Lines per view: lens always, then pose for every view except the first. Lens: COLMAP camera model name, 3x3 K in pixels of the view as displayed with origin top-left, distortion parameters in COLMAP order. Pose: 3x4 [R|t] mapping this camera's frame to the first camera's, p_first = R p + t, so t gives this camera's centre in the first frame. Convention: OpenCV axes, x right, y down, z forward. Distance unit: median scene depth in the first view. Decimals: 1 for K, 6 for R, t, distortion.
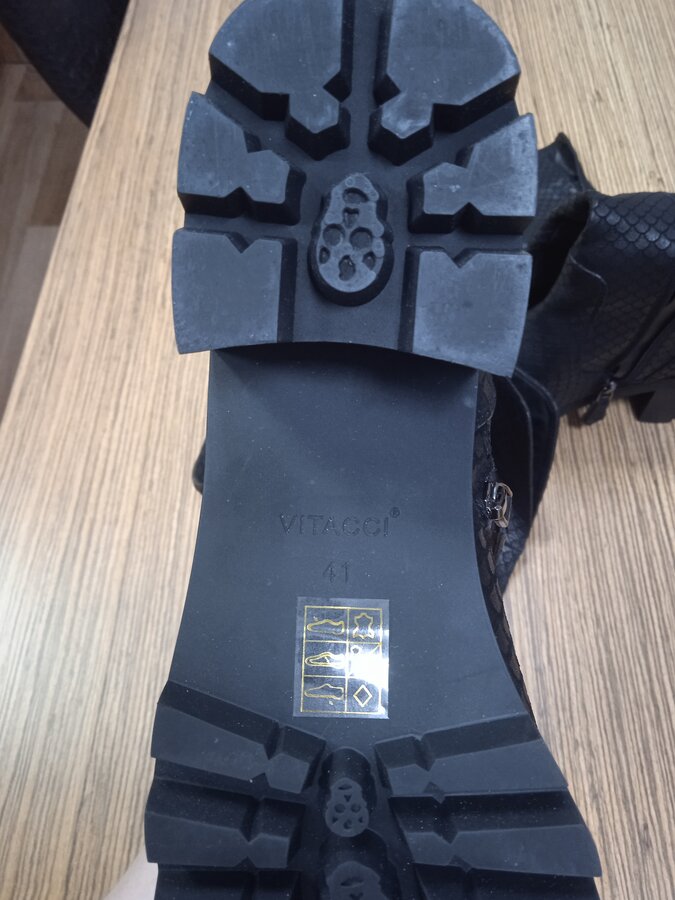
lens RADIAL K [[763.6, 0, 337.5], [0, 763.6, 450.0], [0, 0, 1]] dist [0.053488, -0.051281]
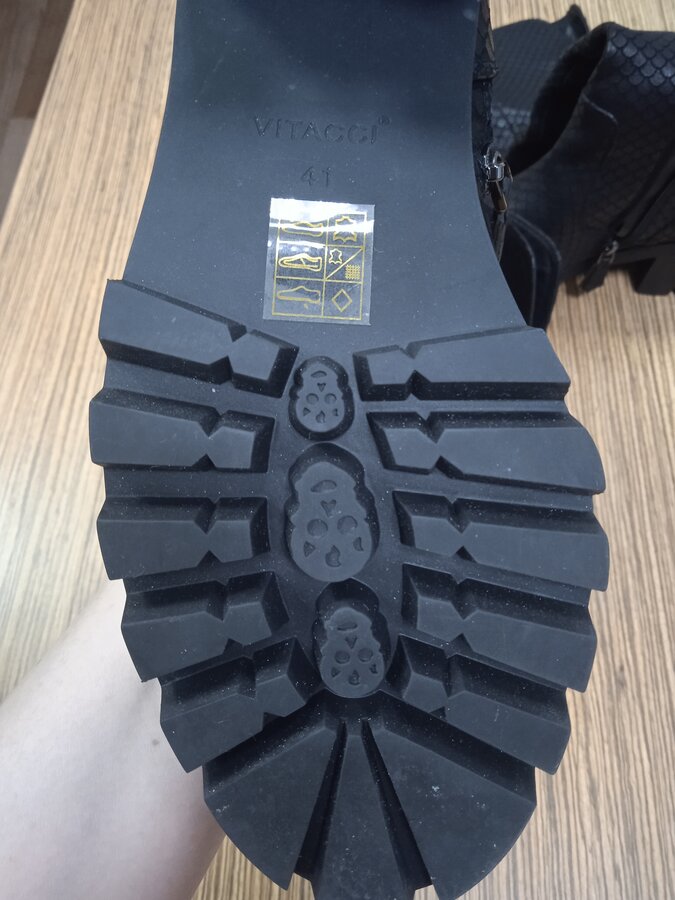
lens RADIAL K [[763.6, 0, 337.5], [0, 763.6, 450.0], [0, 0, 1]] dist [0.053488, -0.051281]
pose [[0.998877, 0.038512, 0.027584, -0.014084], [-0.040065, 0.997502, 0.058184, 0.127776], [-0.025274, -0.059224, 0.997925, 0.006186]]
